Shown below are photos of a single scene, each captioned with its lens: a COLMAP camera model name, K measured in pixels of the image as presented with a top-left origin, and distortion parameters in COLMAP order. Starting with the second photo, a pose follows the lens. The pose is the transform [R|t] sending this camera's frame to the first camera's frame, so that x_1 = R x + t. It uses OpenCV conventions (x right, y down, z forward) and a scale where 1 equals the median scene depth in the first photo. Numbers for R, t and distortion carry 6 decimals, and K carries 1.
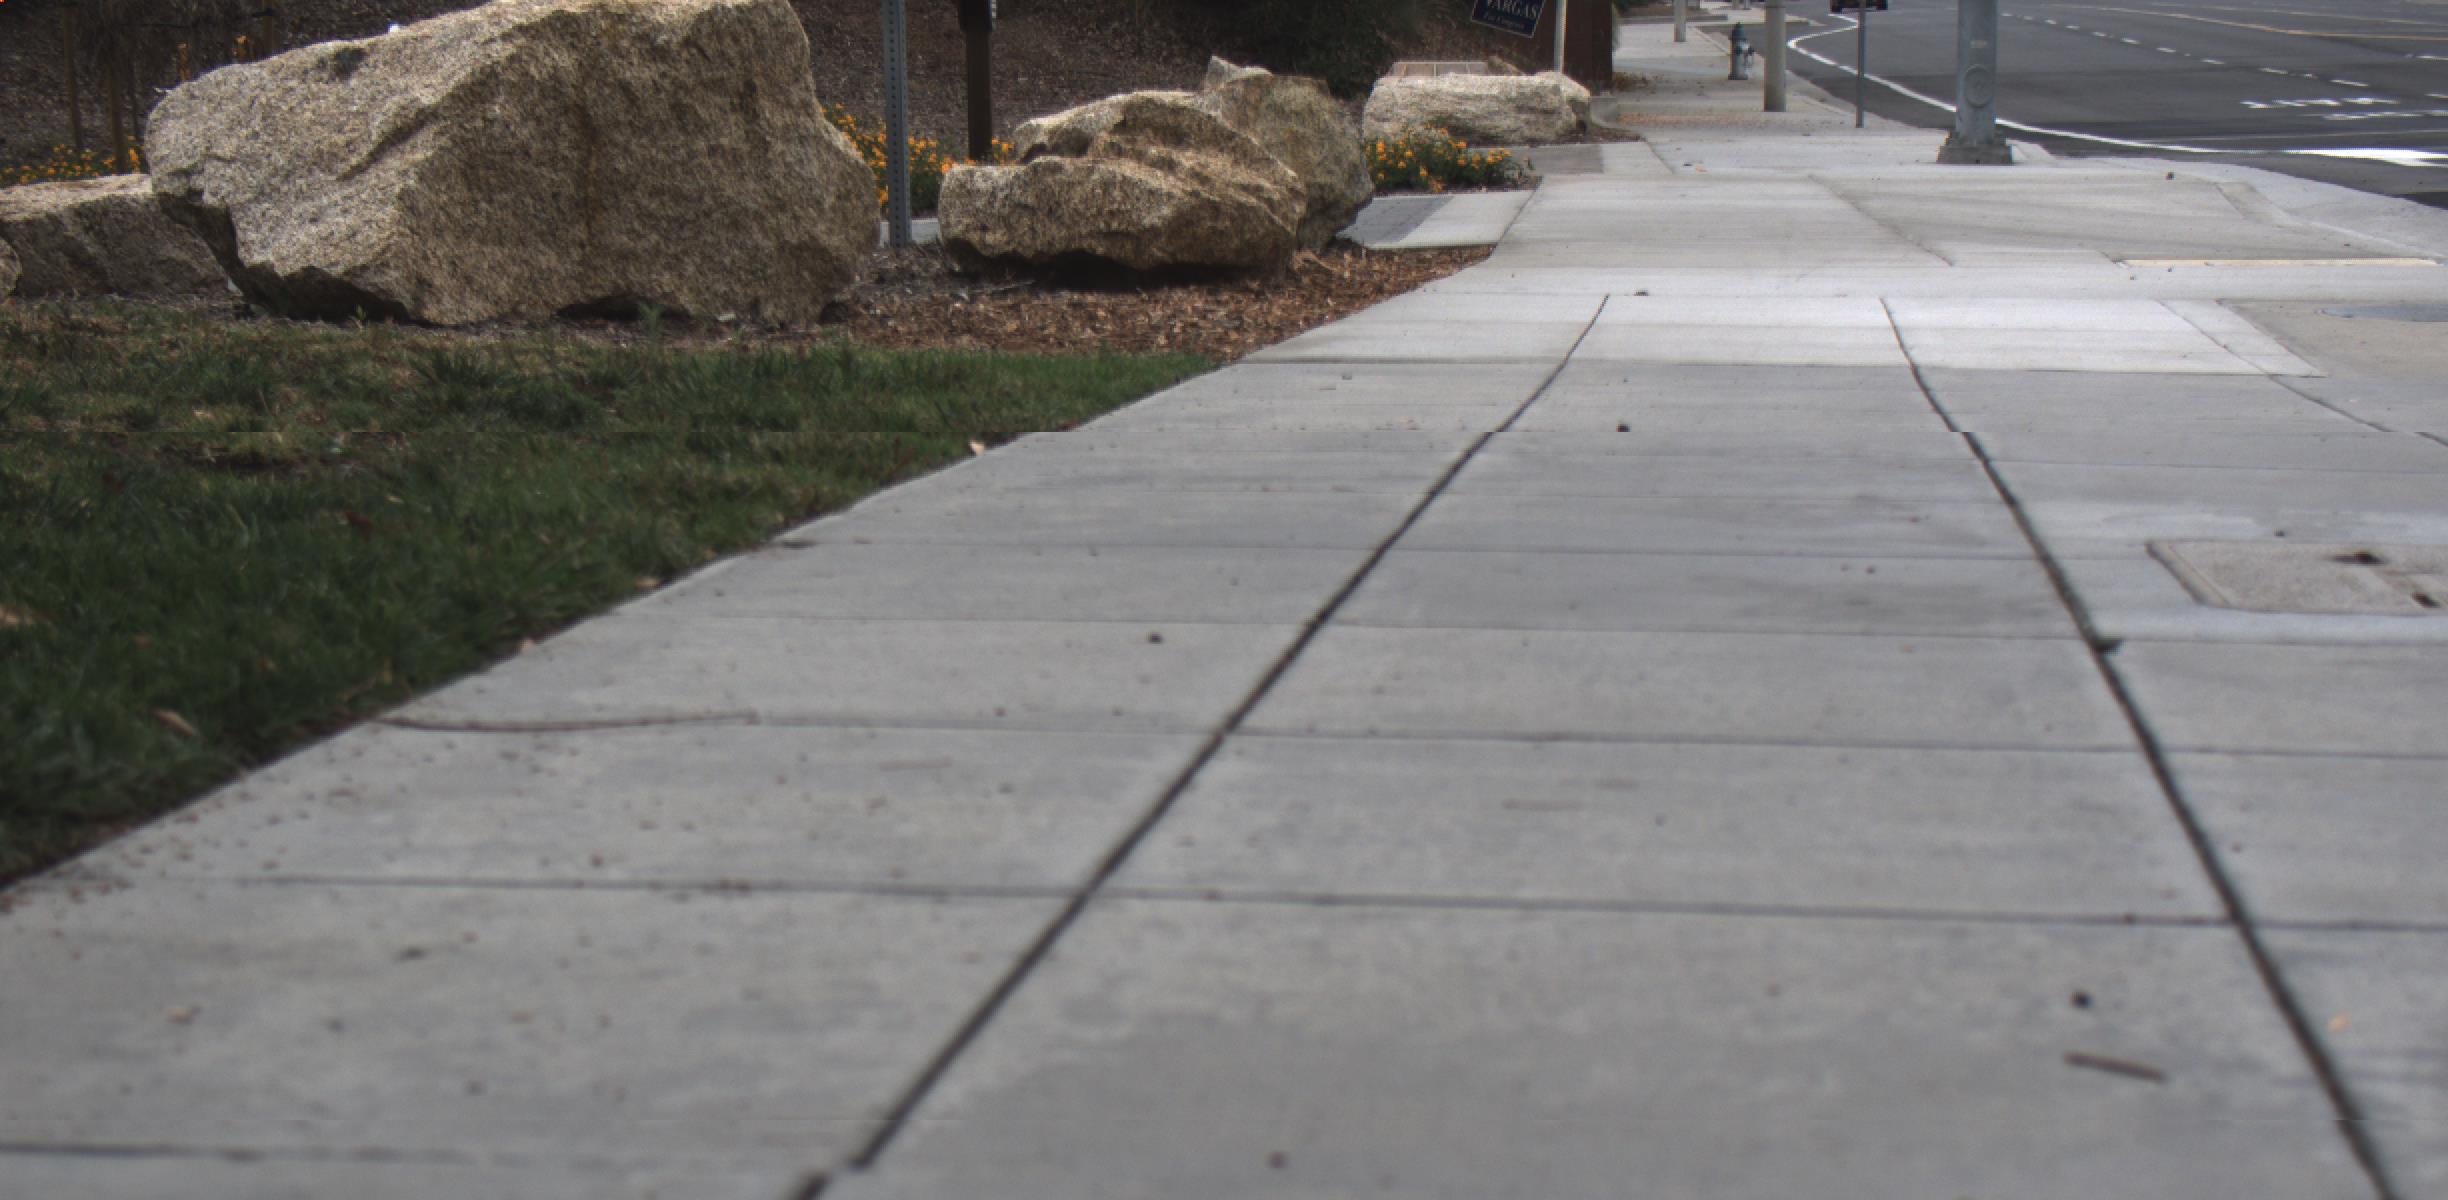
lens RADIAL K [[4609.5, 0, 1283.2], [0, 4609.5, 1017.0], [0, 0, 1]] dist [-0.166684, 0.911466]
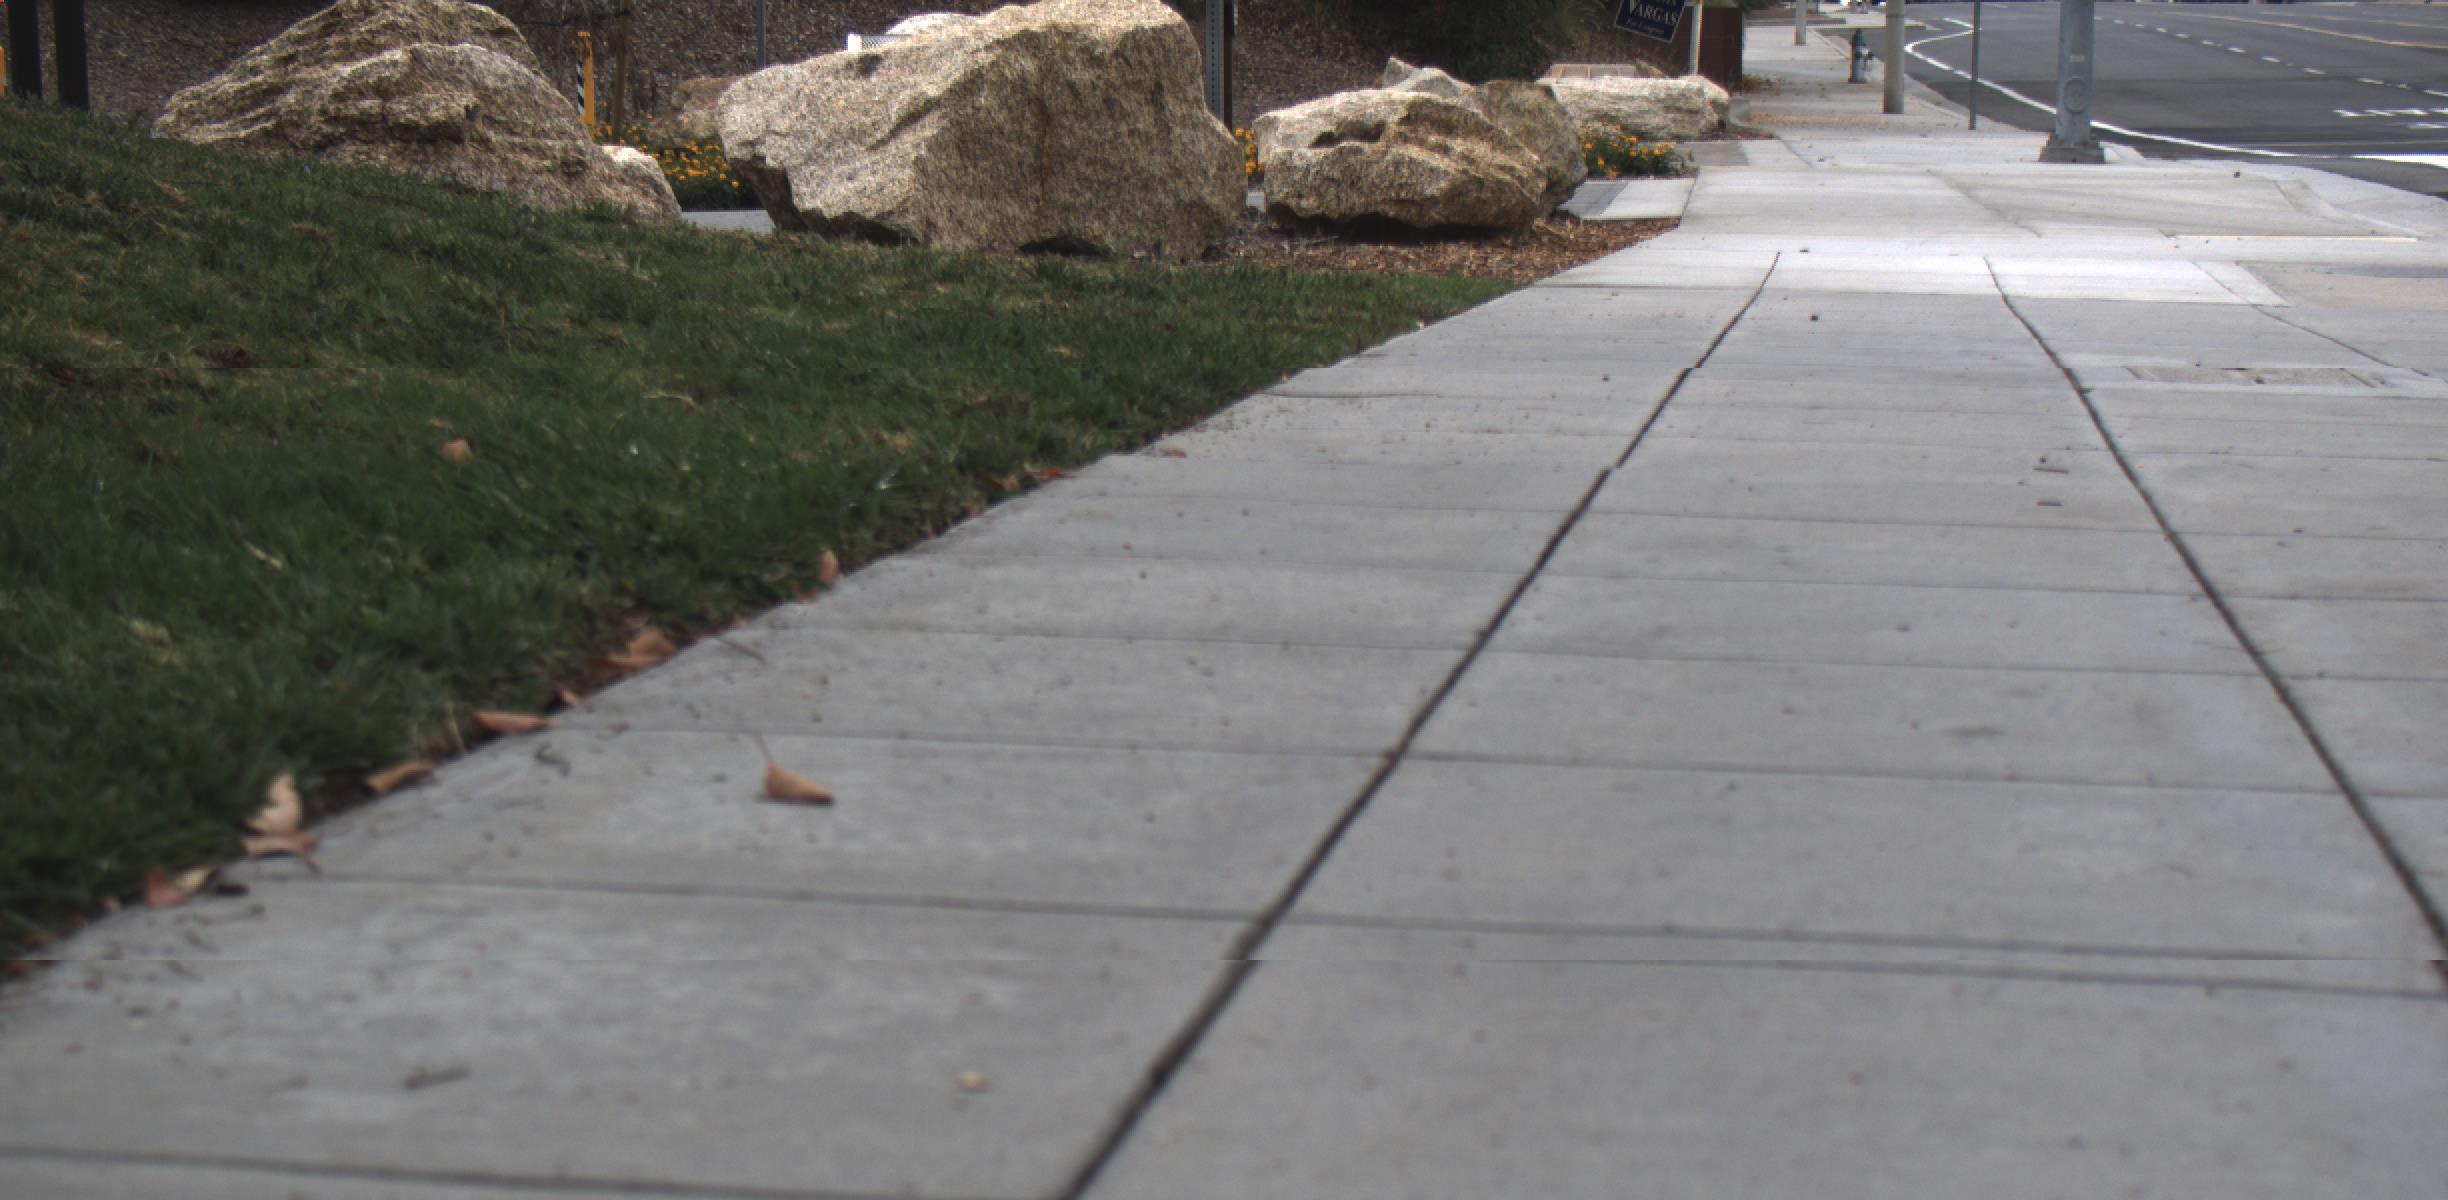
lens RADIAL K [[4609.5, 0, 1283.2], [0, 4609.5, 1017.0], [0, 0, 1]] dist [-0.166684, 0.911466]
pose [[0.999617, 0.018106, -0.020925, -0.034784], [-0.018077, 0.999835, 0.001581, 0.055129], [0.020951, -0.001202, 0.999780, -0.282493]]
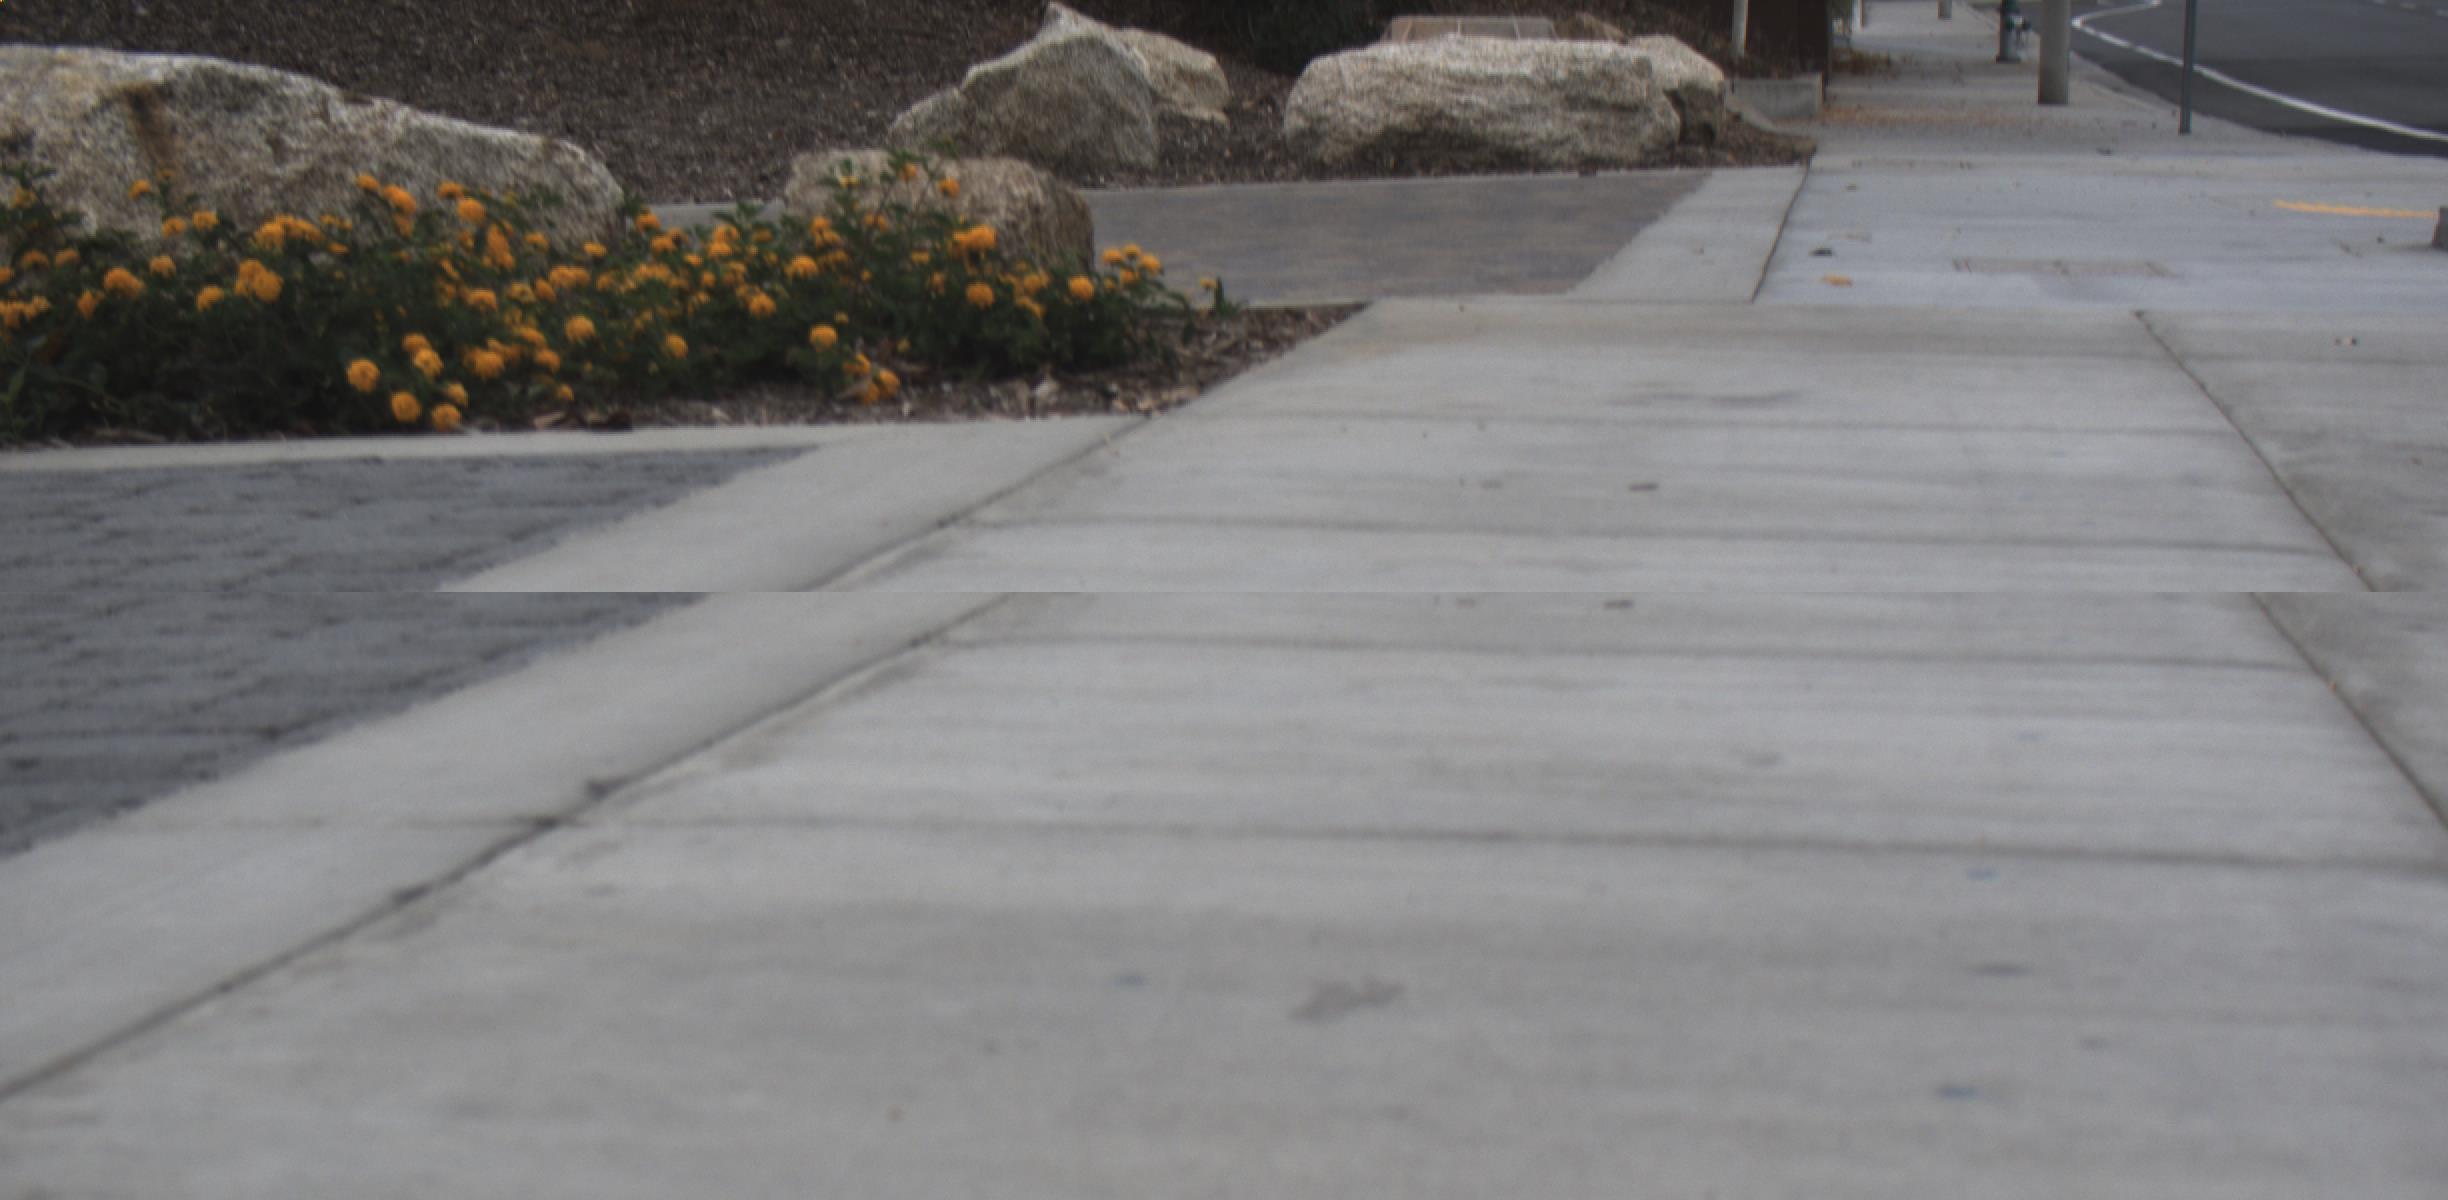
lens RADIAL K [[4609.5, 0, 1283.2], [0, 4609.5, 1017.0], [0, 0, 1]] dist [-0.166684, 0.911466]
pose [[0.998186, 0.022460, -0.055855, 0.118654], [-0.022225, 0.999741, 0.004819, -0.218877], [0.055949, -0.003569, 0.998427, 1.088940]]
